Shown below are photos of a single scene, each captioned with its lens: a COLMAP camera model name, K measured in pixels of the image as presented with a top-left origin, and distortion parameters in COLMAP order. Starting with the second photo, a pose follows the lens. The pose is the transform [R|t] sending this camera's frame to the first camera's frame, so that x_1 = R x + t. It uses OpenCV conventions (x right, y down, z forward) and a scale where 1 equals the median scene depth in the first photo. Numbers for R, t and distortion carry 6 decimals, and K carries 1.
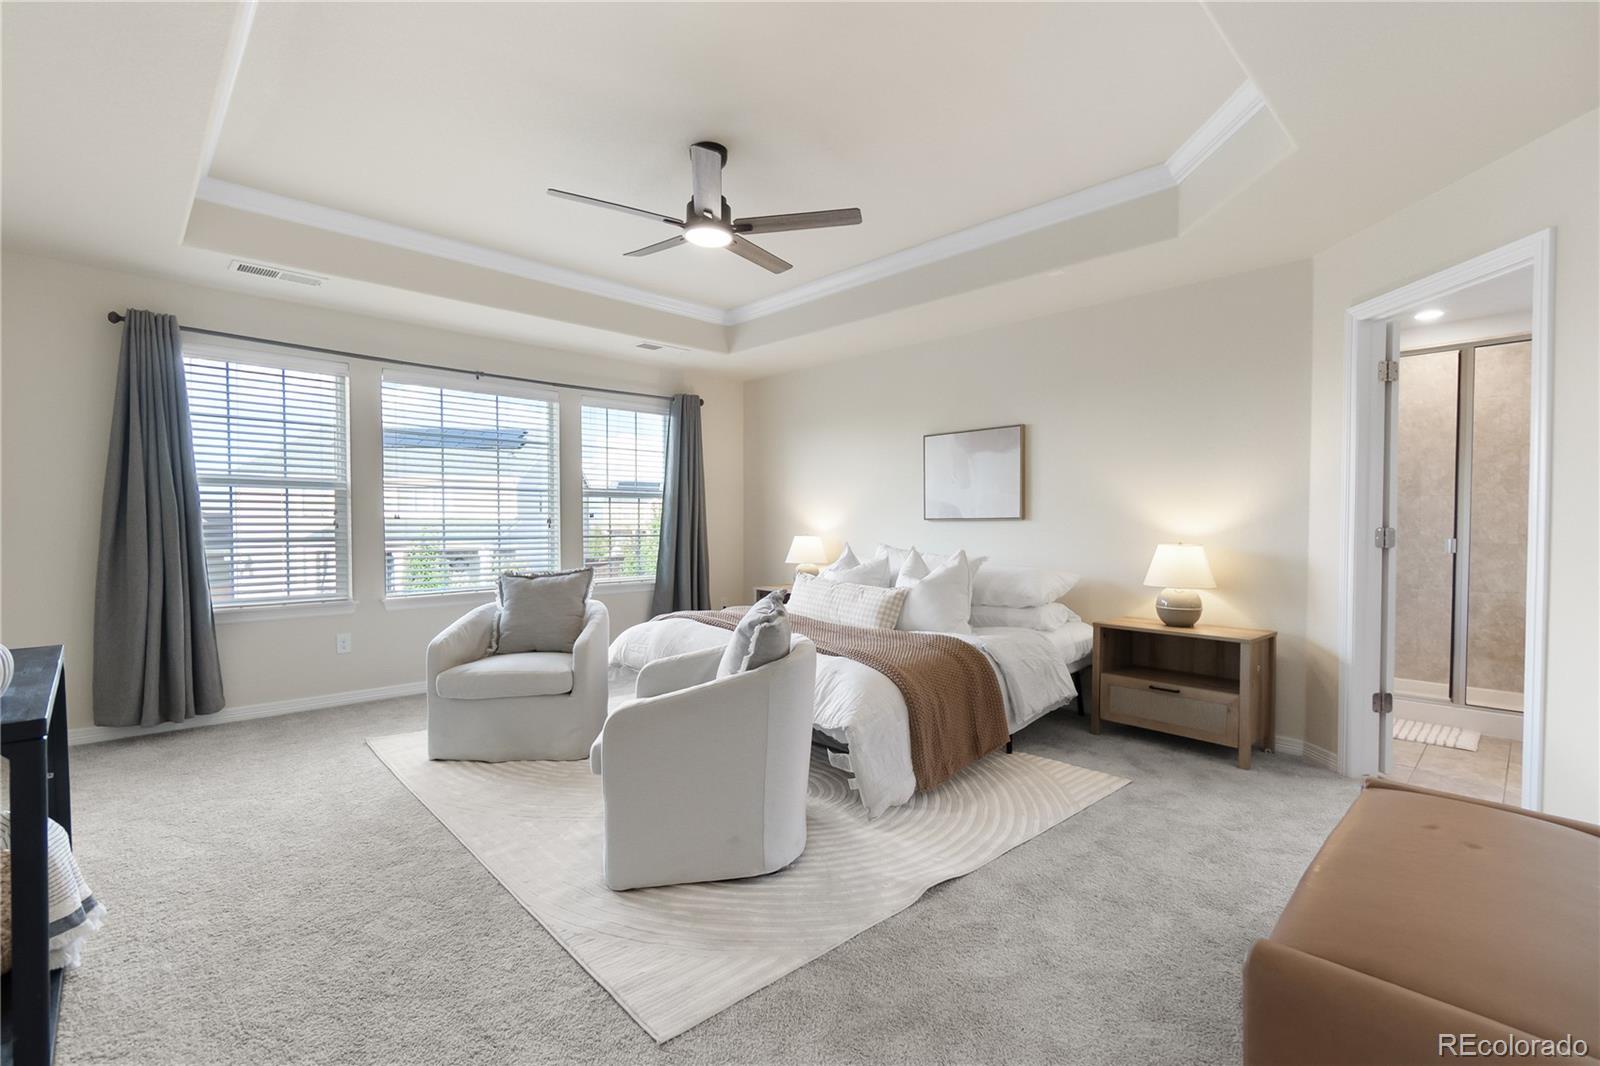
lens RADIAL K [[697.7, 0, 802.2], [0, 697.7, 535.5], [0, 0, 1]] dist [0.001757, 0.000373]
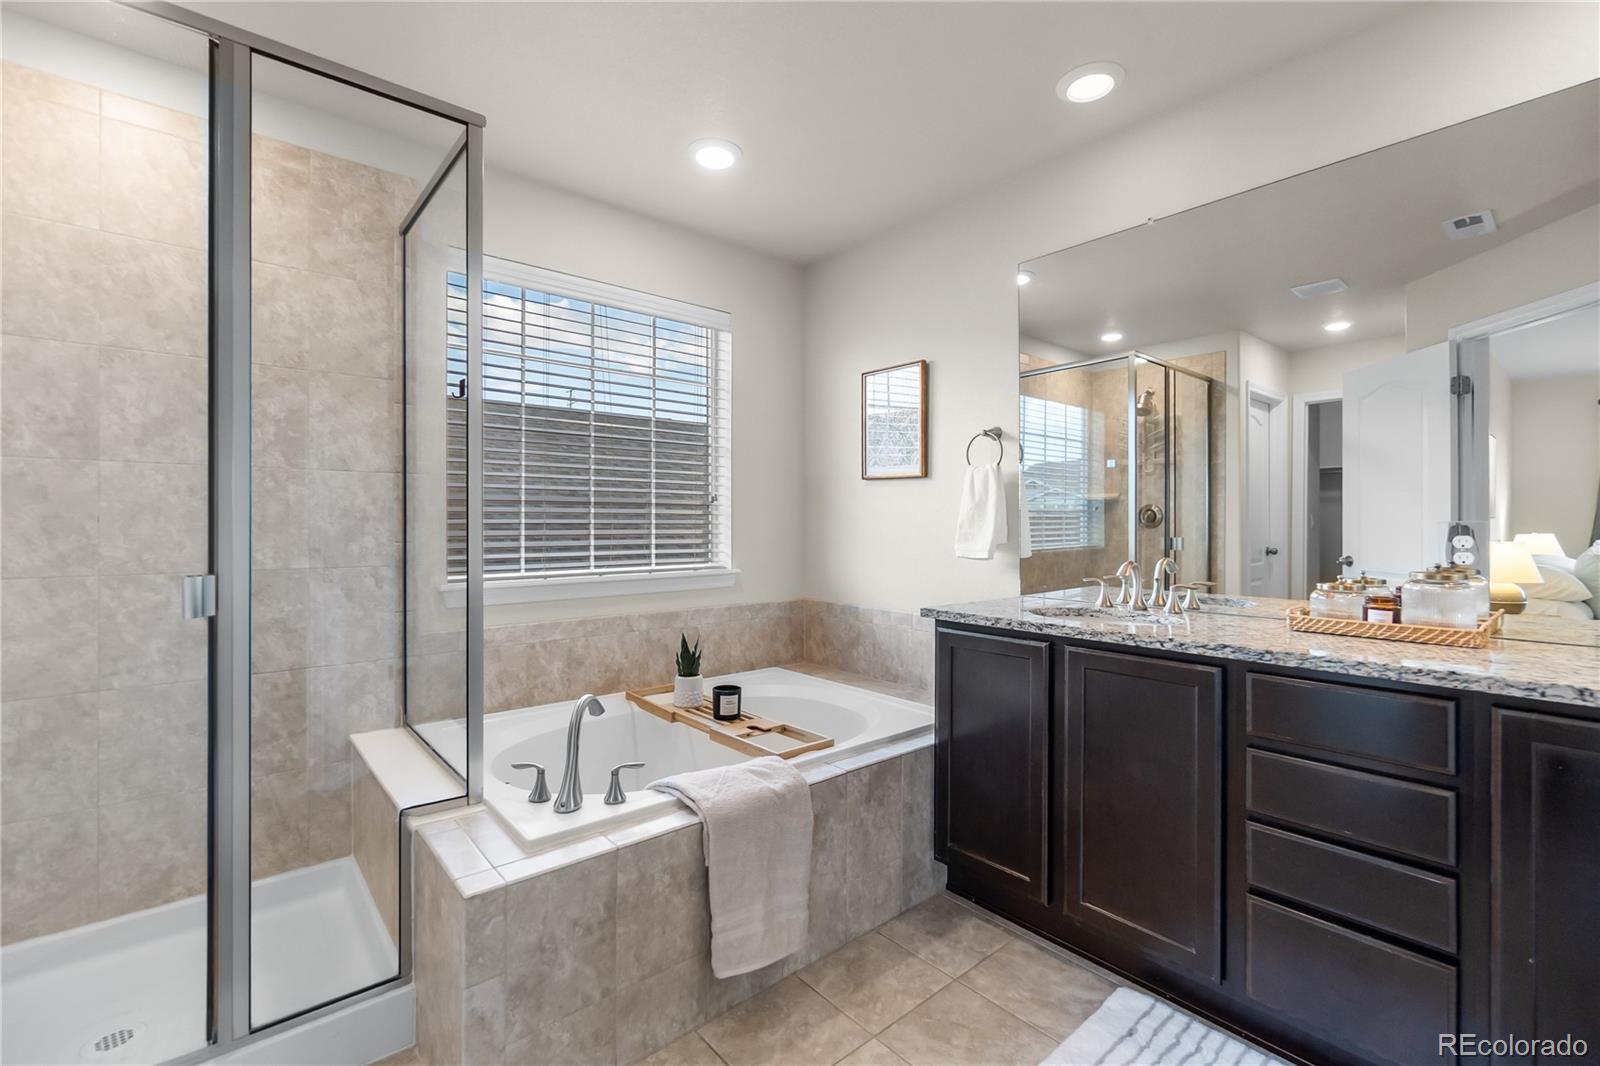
lens RADIAL K [[697.7, 0, 802.1], [0, 697.7, 530.4], [0, 0, 1]] dist [0.001757, 0.000373]
pose [[0.047159, -0.004072, 0.998879, 0.506103], [0.020744, 0.999780, 0.003096, -0.008651], [-0.998672, 0.020575, 0.047234, 0.582484]]
